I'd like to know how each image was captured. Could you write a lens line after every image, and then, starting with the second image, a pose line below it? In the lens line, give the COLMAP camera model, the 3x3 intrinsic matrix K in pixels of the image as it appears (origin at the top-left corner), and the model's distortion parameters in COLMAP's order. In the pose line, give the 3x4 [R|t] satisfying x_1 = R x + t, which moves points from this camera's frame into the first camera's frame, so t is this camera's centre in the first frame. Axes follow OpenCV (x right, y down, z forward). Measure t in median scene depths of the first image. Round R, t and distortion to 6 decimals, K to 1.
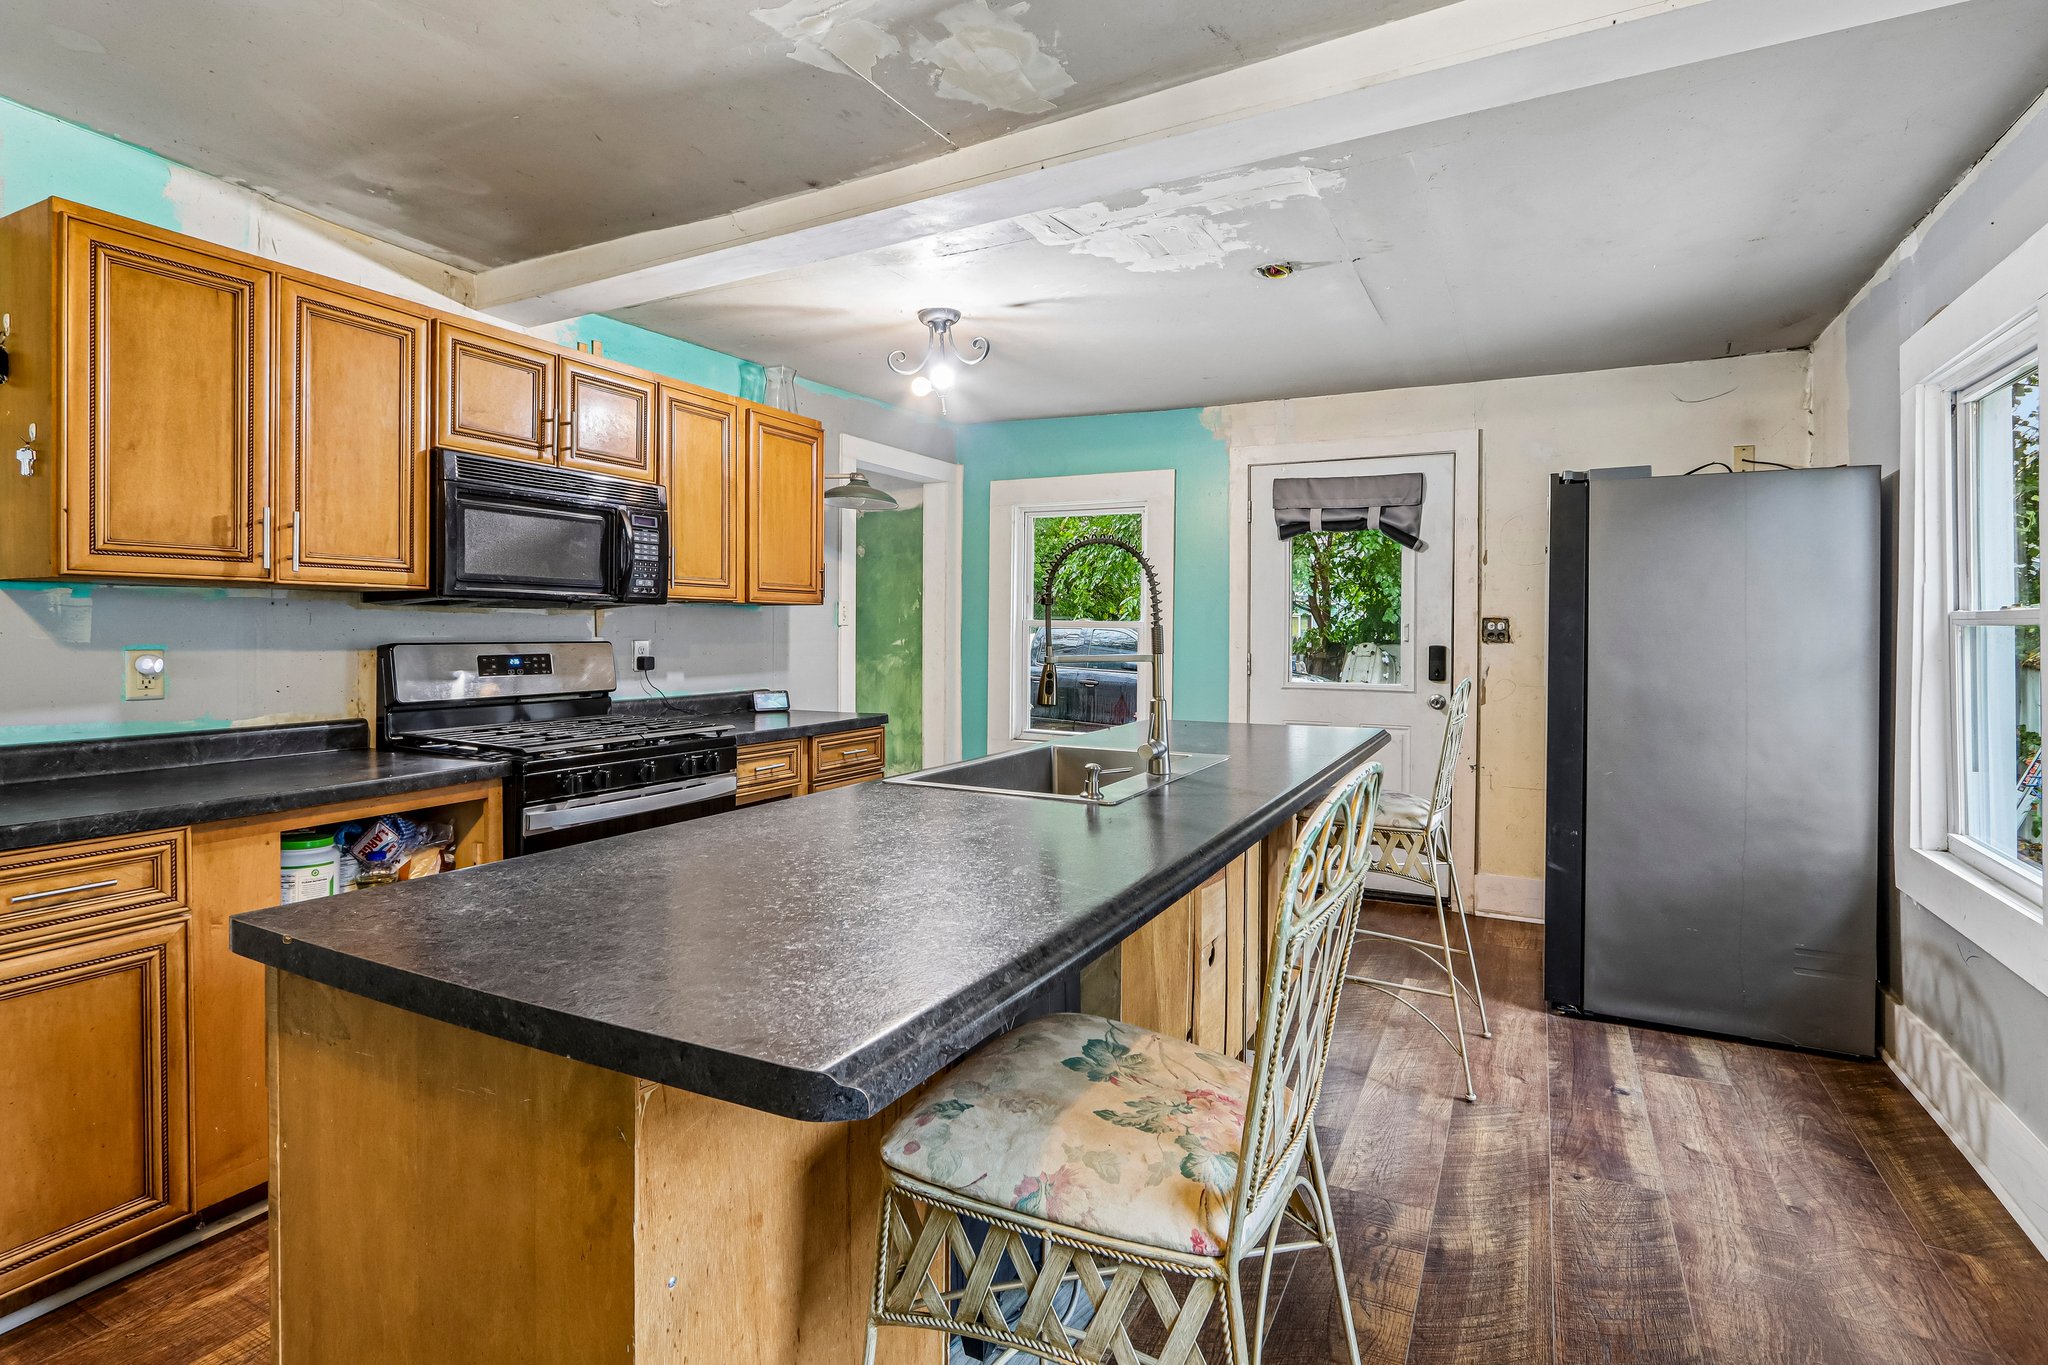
lens RADIAL K [[970.8, 0, 1056.5], [0, 970.8, 623.3], [0, 0, 1]] dist [-0.019000, 0.002453]
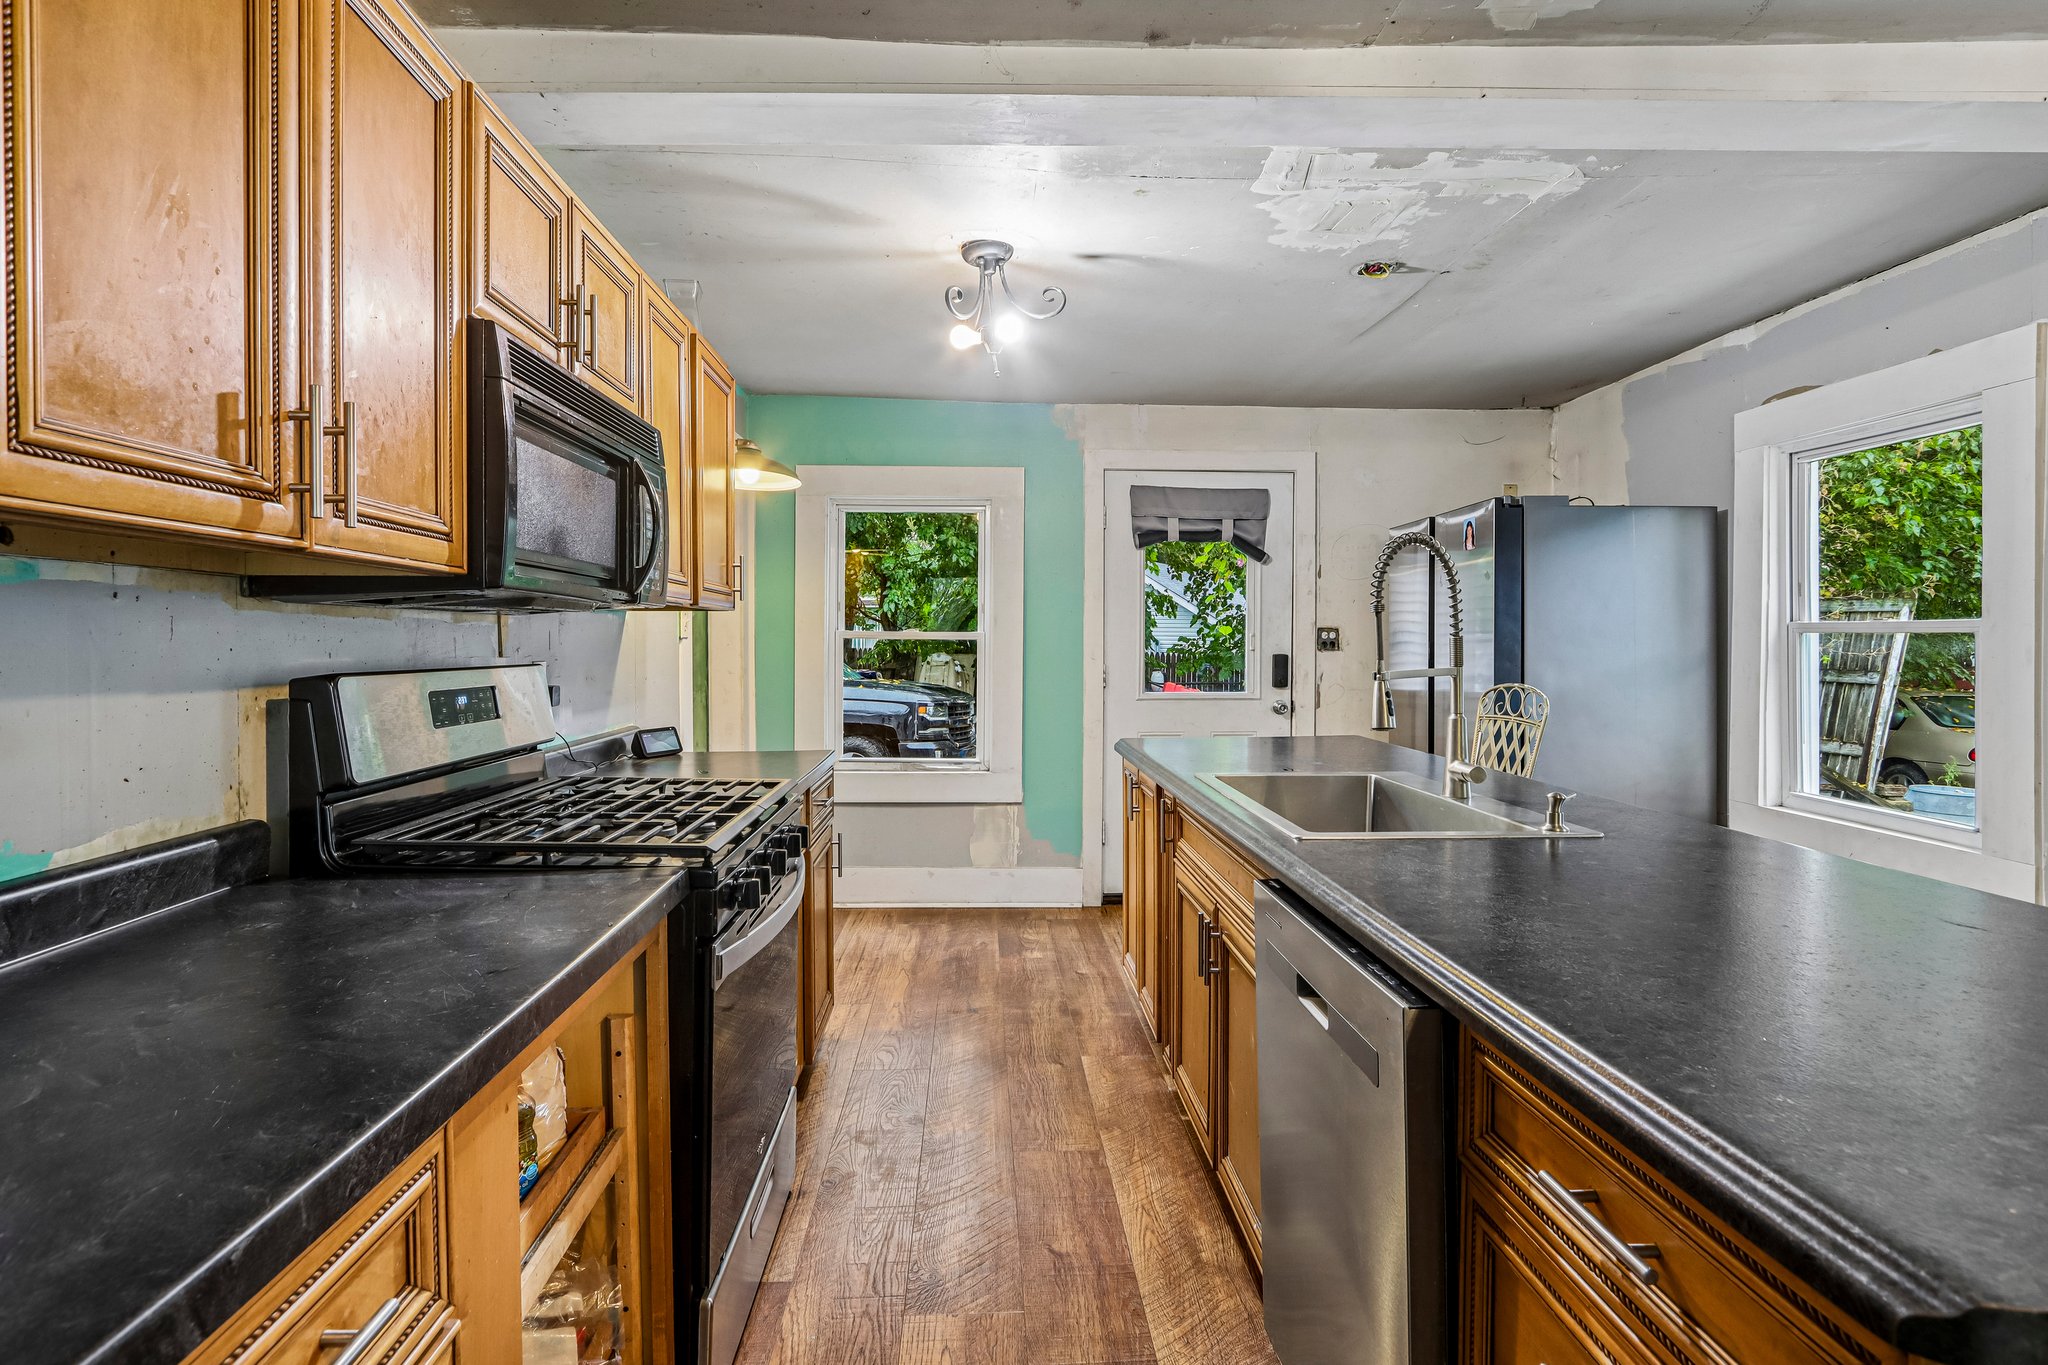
lens RADIAL K [[970.8, 0, 1007.3], [0, 970.8, 649.5], [0, 0, 1]] dist [-0.019000, 0.002453]
pose [[0.877353, -0.011151, 0.479716, -0.487967], [0.003708, 0.999858, 0.016460, -0.000179], [-0.479831, -0.012663, 0.877269, 0.278920]]
